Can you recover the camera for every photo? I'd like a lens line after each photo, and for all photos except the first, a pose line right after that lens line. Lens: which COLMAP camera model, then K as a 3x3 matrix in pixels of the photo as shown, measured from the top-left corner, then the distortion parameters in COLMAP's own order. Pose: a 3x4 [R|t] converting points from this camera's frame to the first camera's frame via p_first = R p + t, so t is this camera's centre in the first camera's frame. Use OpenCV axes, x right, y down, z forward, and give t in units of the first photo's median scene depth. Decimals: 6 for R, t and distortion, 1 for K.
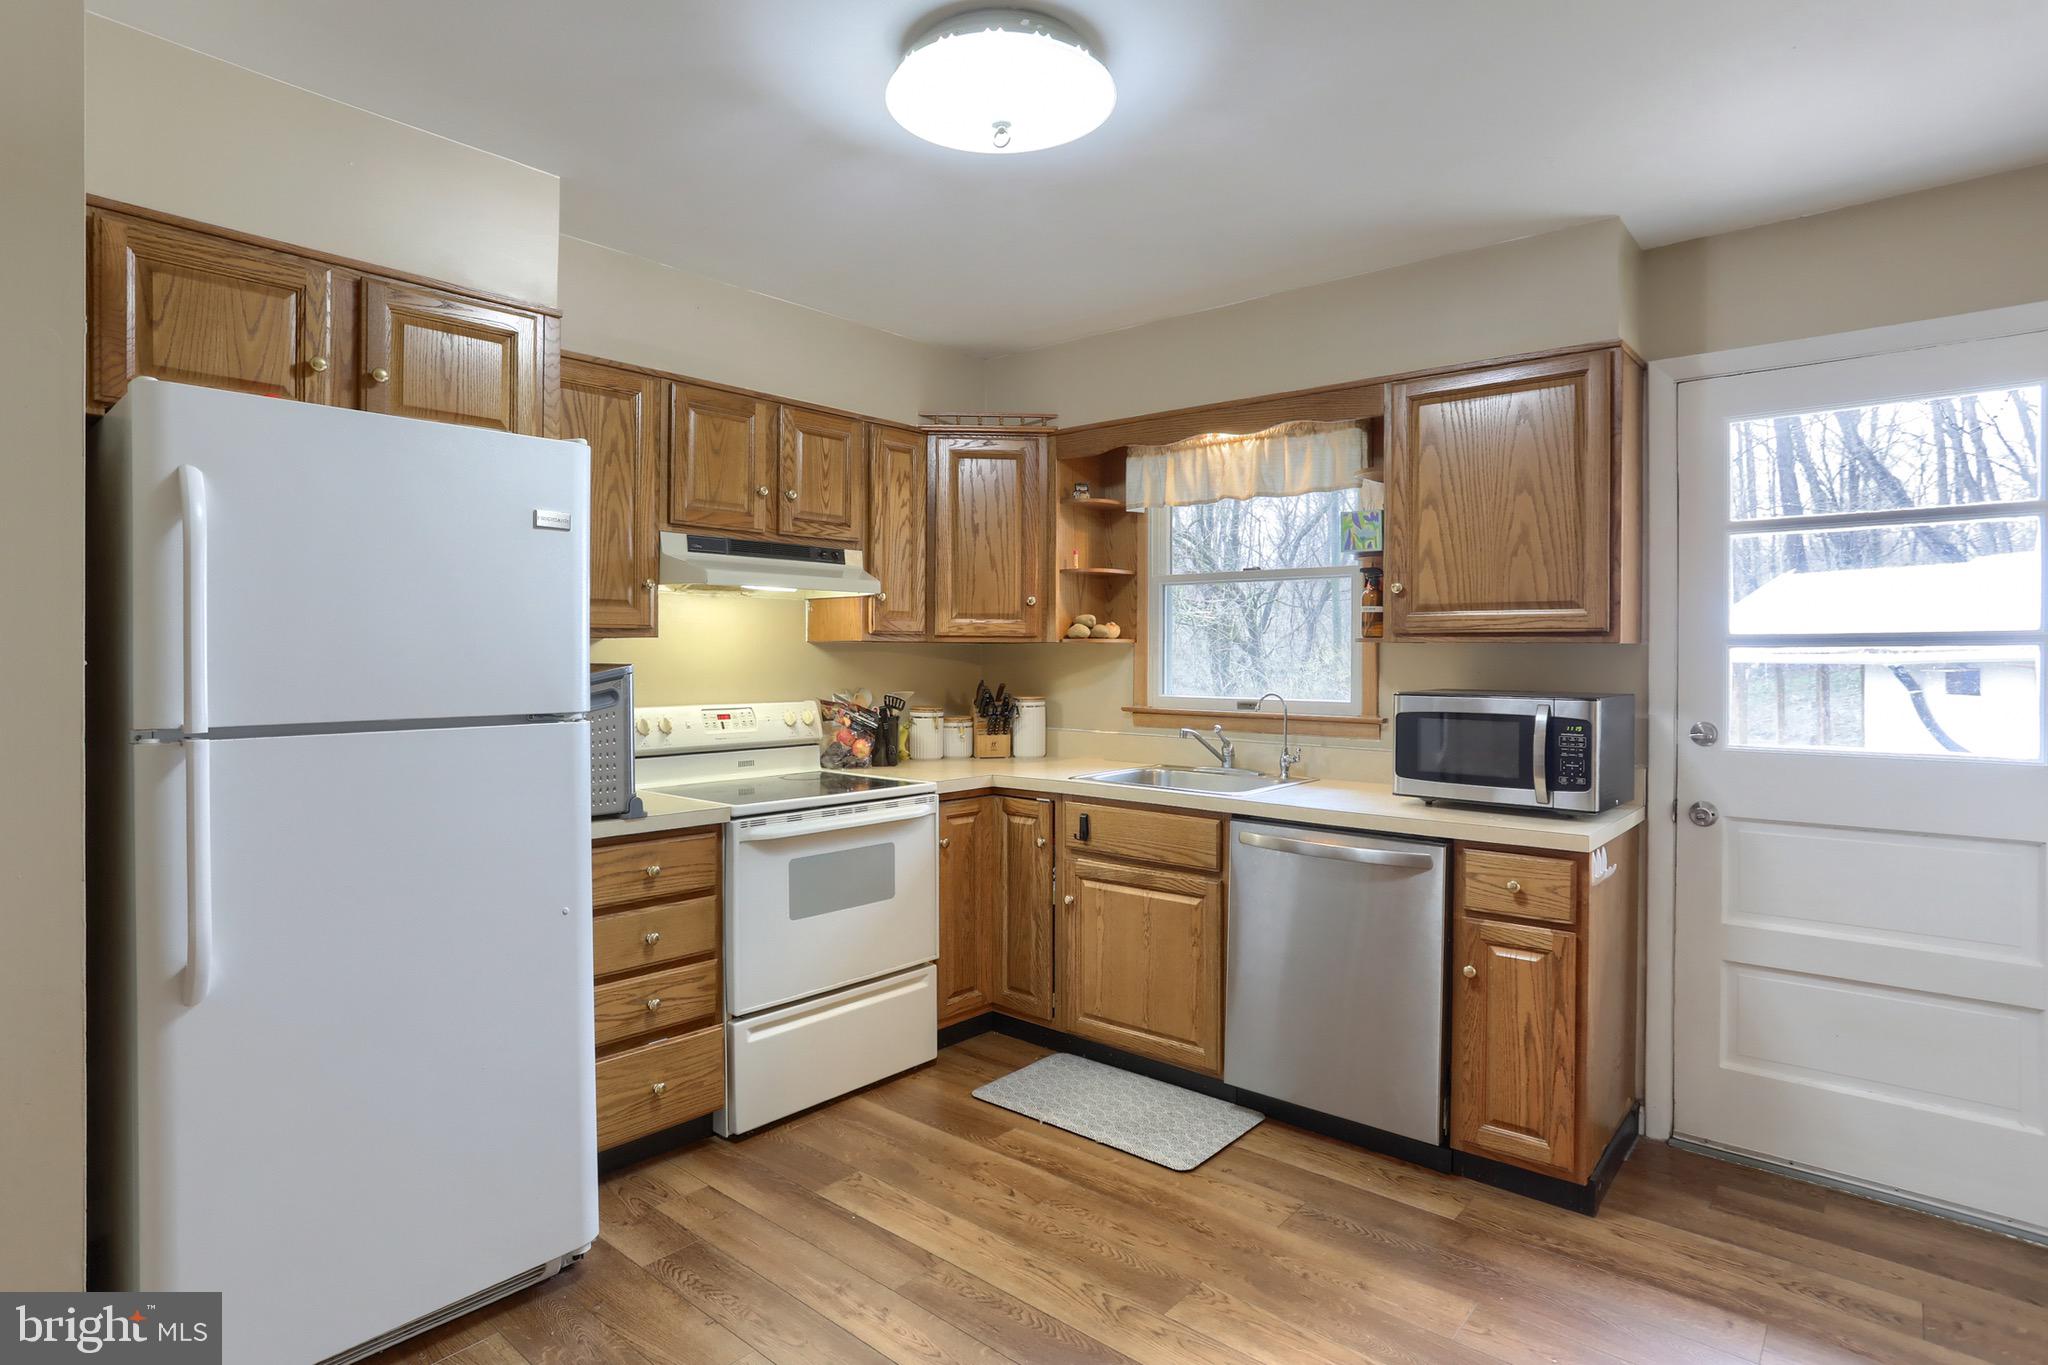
lens RADIAL K [[1051.2, 0, 989.5], [0, 1051.2, 667.7], [0, 0, 1]] dist [-0.075436, 0.043039]
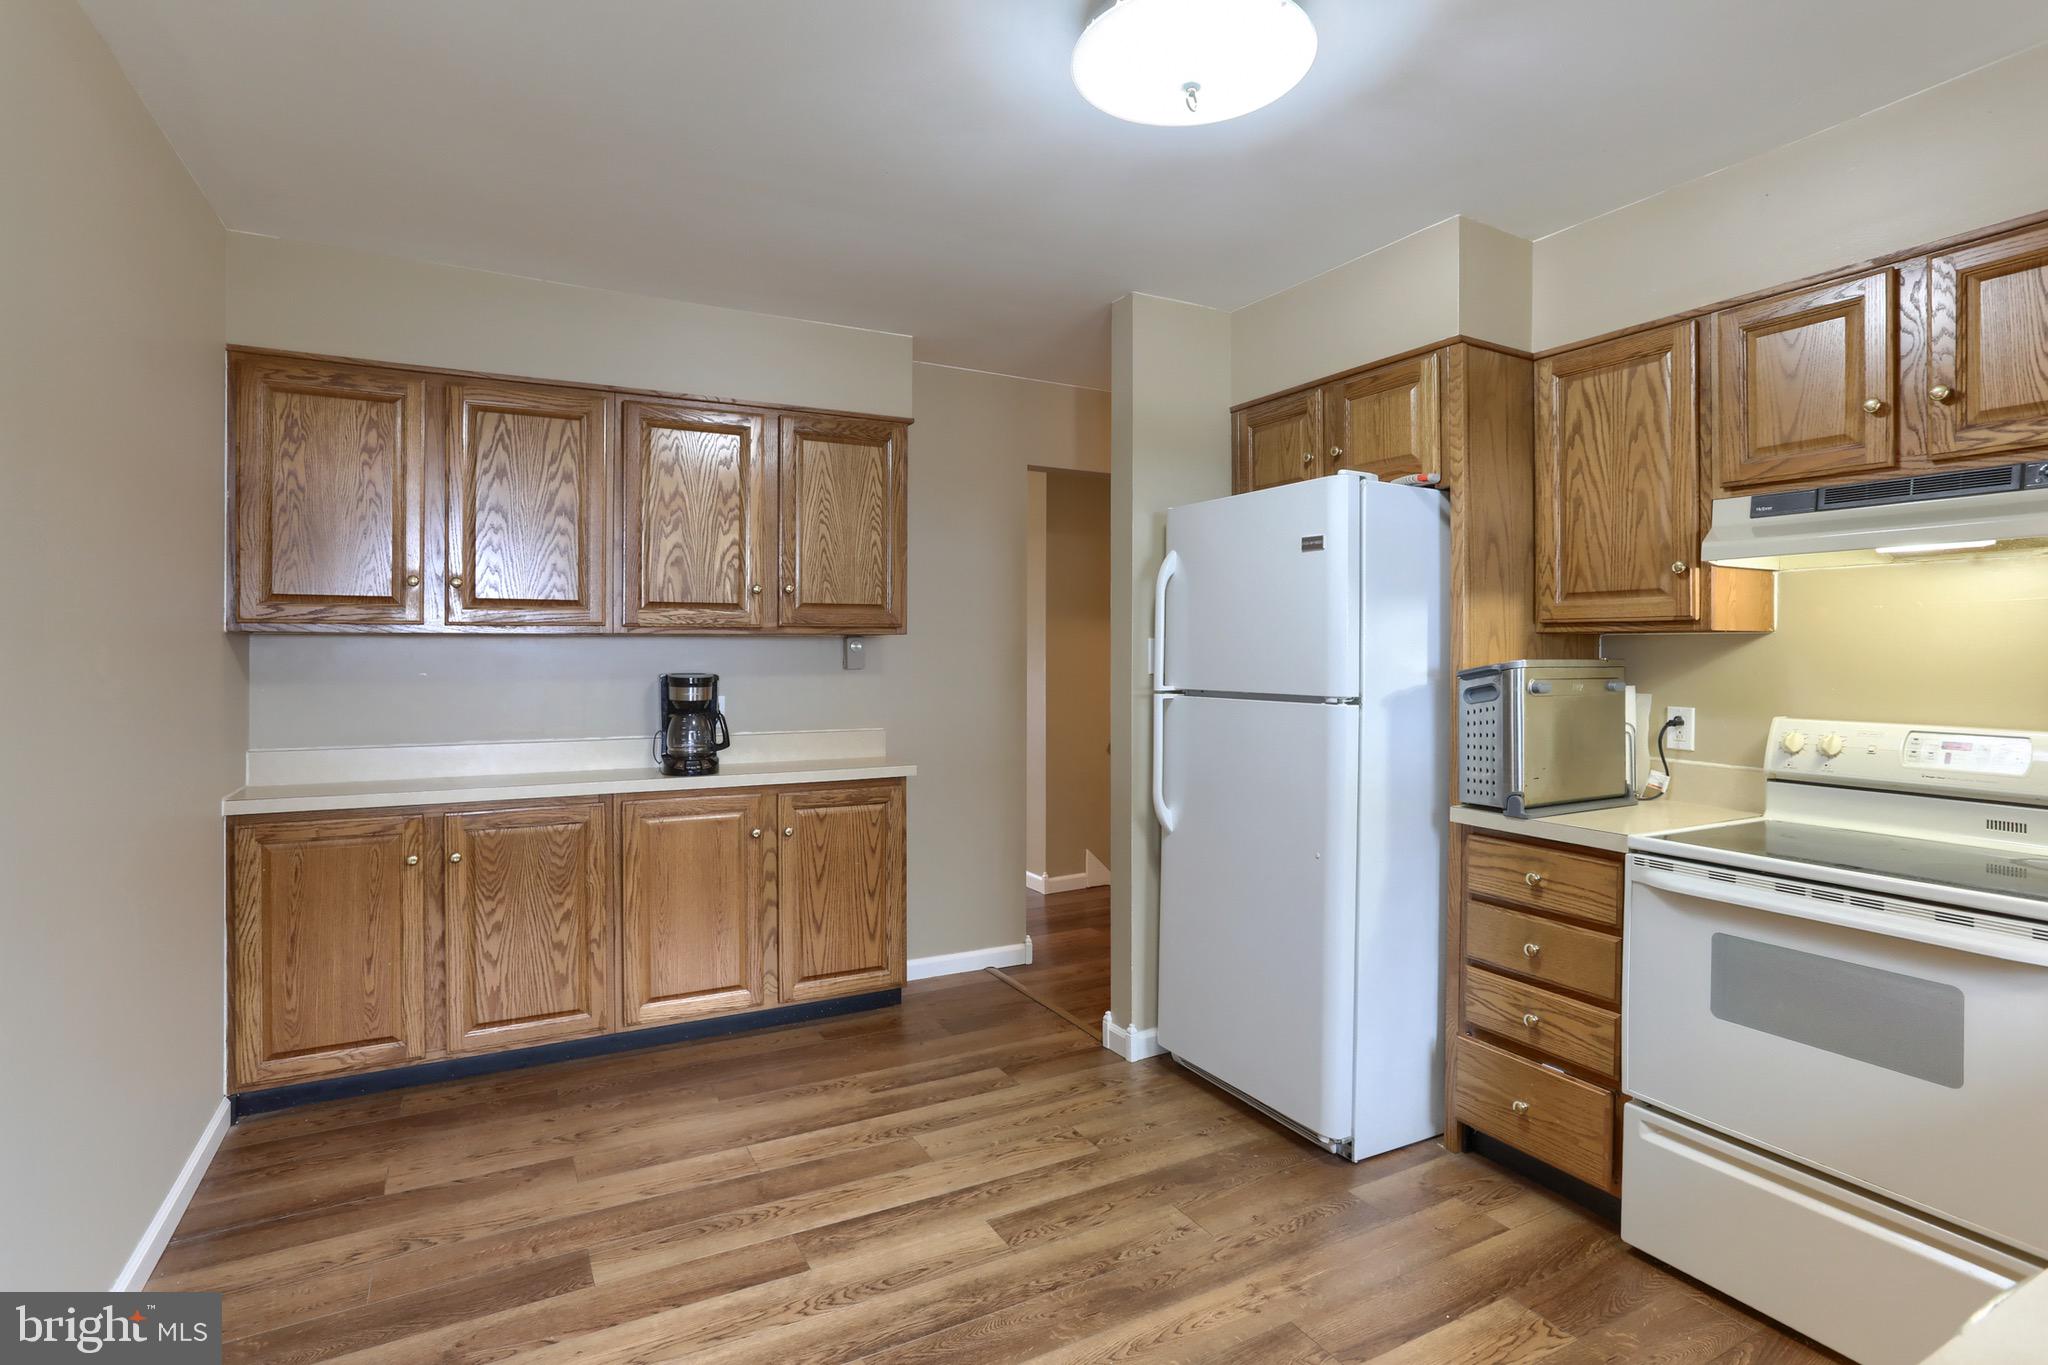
lens RADIAL K [[1005.4, 0, 1032.3], [0, 1005.4, 661.9], [0, 0, 1]] dist [-0.065329, 0.036328]
pose [[-0.325648, 0.005562, -0.945475, 0.594059], [-0.015353, 0.999820, 0.011170, -0.004292], [0.945366, 0.018154, -0.325504, 0.754824]]
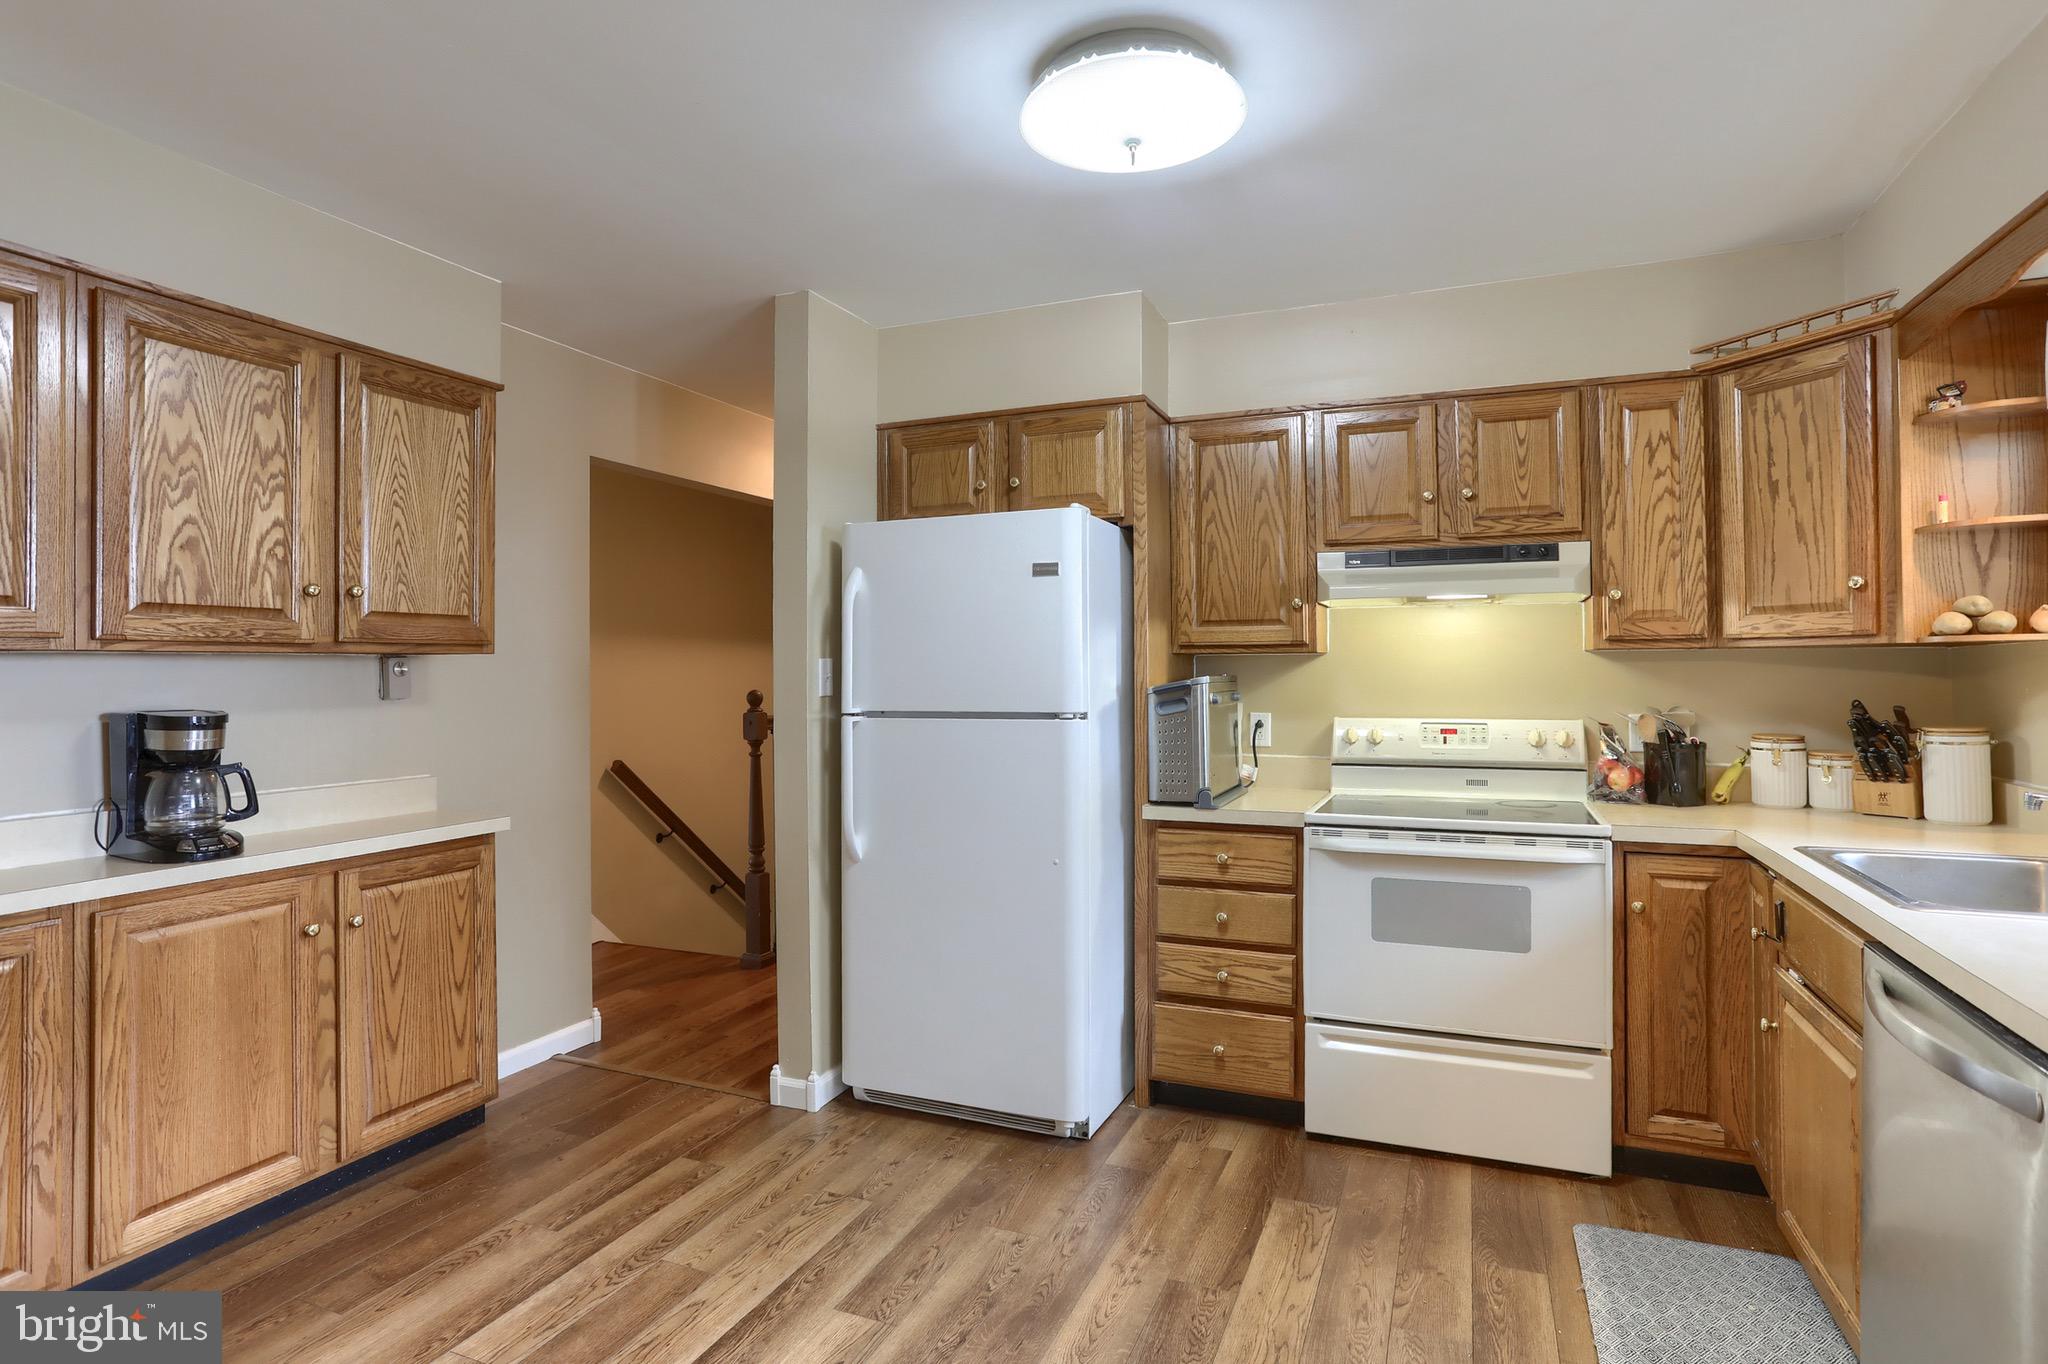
lens RADIAL K [[1043.3, 0, 1030.8], [0, 1043.3, 669.8], [0, 0, 1]] dist [-0.071416, 0.041520]
pose [[0.331413, -0.006914, -0.943460, 0.598938], [-0.004633, 0.999949, -0.008955, 0.000515], [0.943474, 0.007339, 0.331365, 0.372697]]
